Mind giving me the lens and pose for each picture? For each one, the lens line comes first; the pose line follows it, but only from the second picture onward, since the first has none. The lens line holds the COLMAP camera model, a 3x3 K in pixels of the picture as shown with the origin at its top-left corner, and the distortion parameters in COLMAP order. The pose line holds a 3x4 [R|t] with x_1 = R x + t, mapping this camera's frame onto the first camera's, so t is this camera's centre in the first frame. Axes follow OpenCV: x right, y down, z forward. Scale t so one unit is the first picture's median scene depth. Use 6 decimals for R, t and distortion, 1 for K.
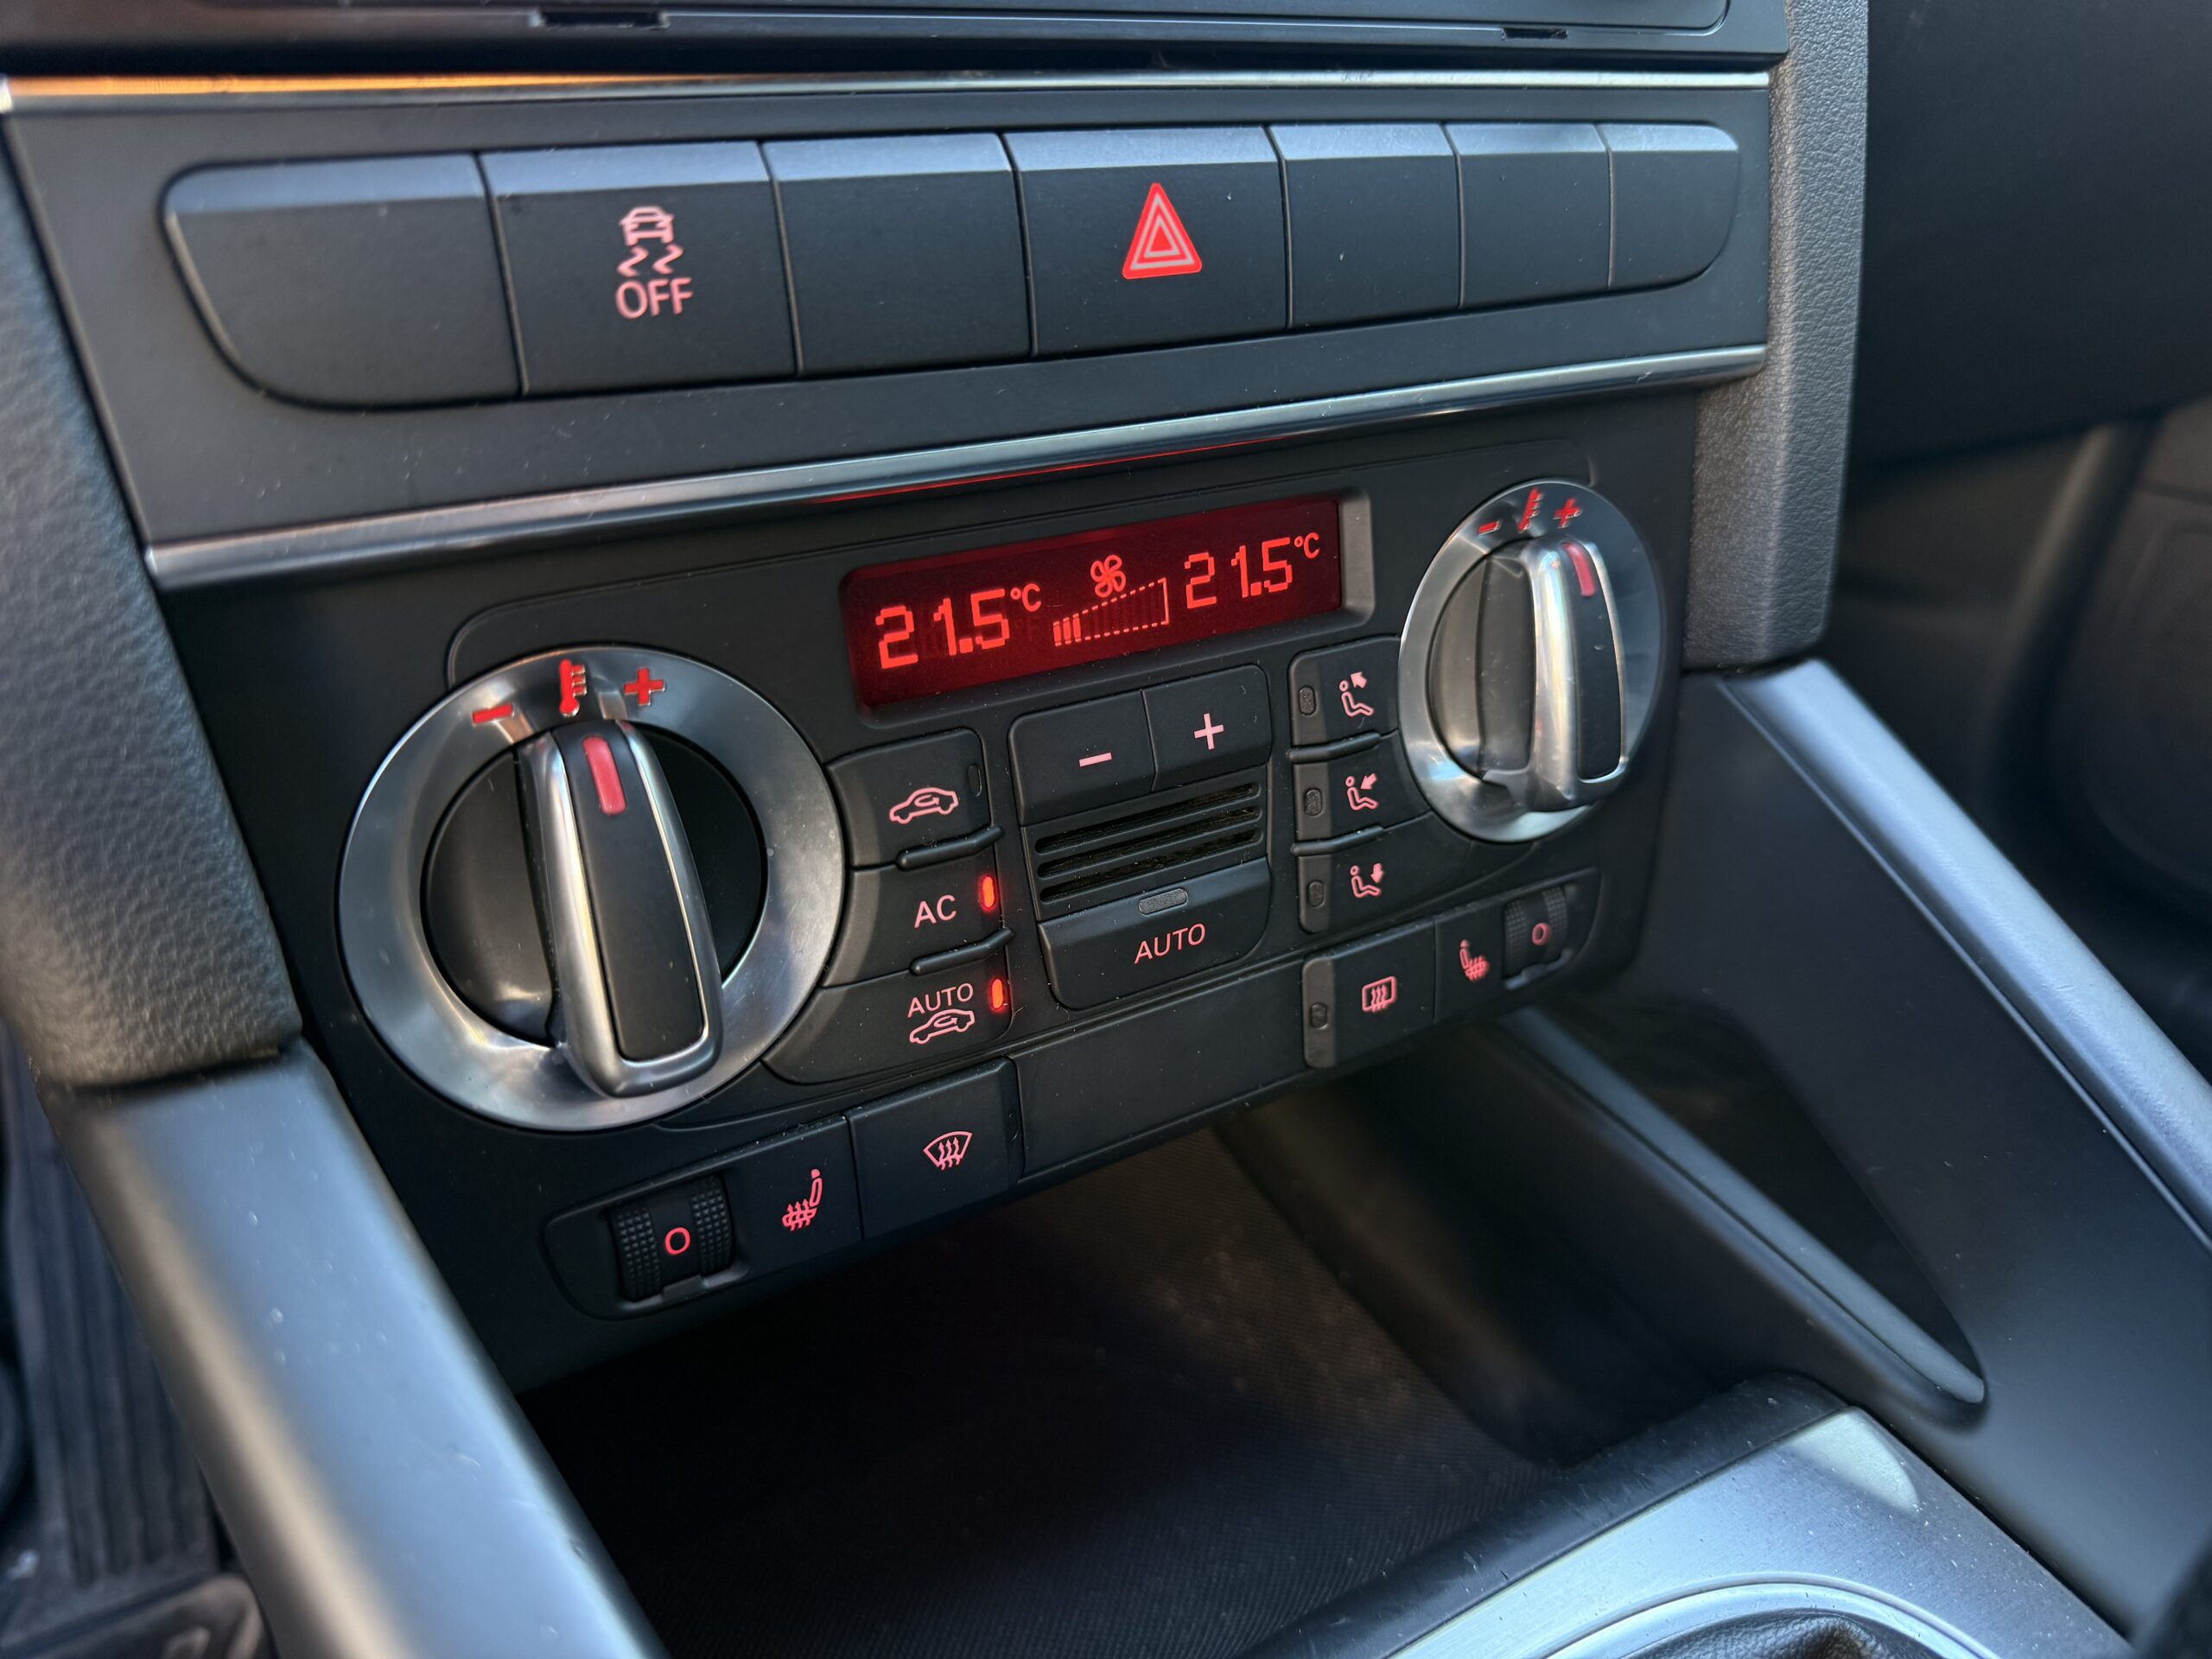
lens RADIAL K [[1598.9, 0, 1091.3], [0, 1598.9, 834.2], [0, 0, 1]] dist [0.044793, -0.123069]
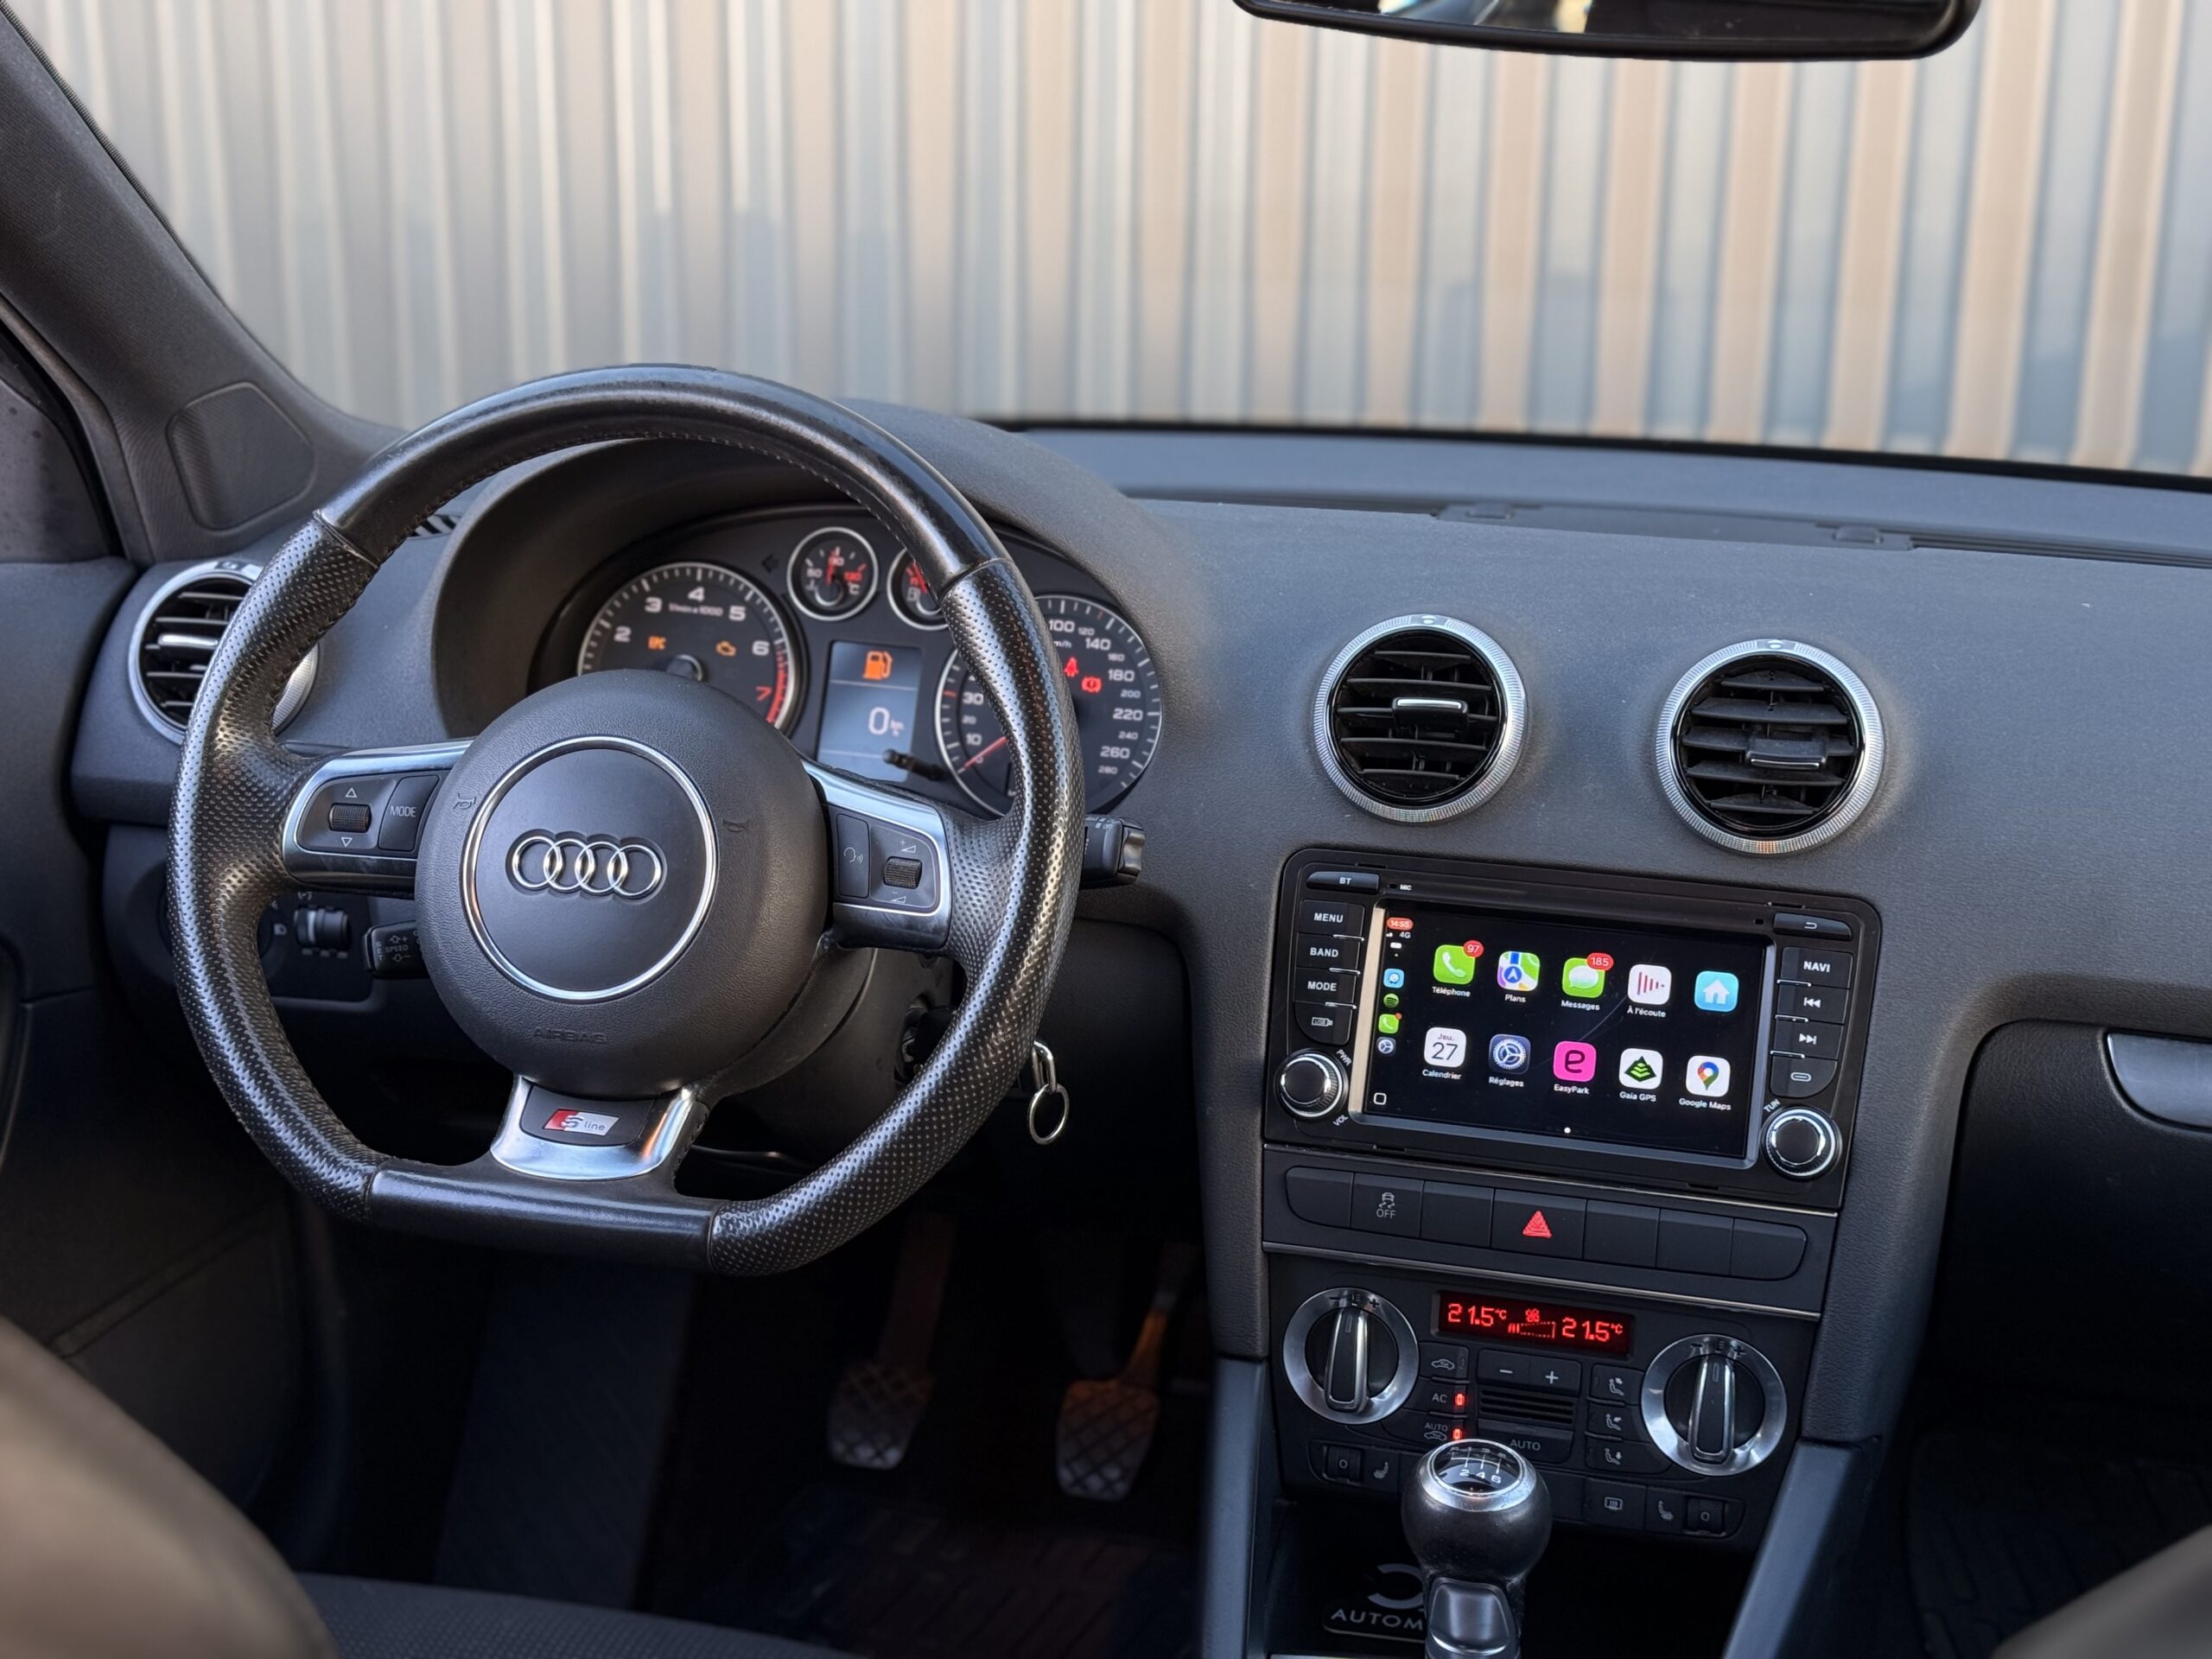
lens RADIAL K [[3084.6, 0, 1107.4], [0, 3084.6, 848.3], [0, 0, 1]] dist [0.160678, -0.042889]
pose [[0.682324, 0.204475, -0.701872, 3.471569], [-0.332163, 0.941975, -0.048488, -0.450773], [0.651231, 0.266220, 0.710651, -4.015756]]
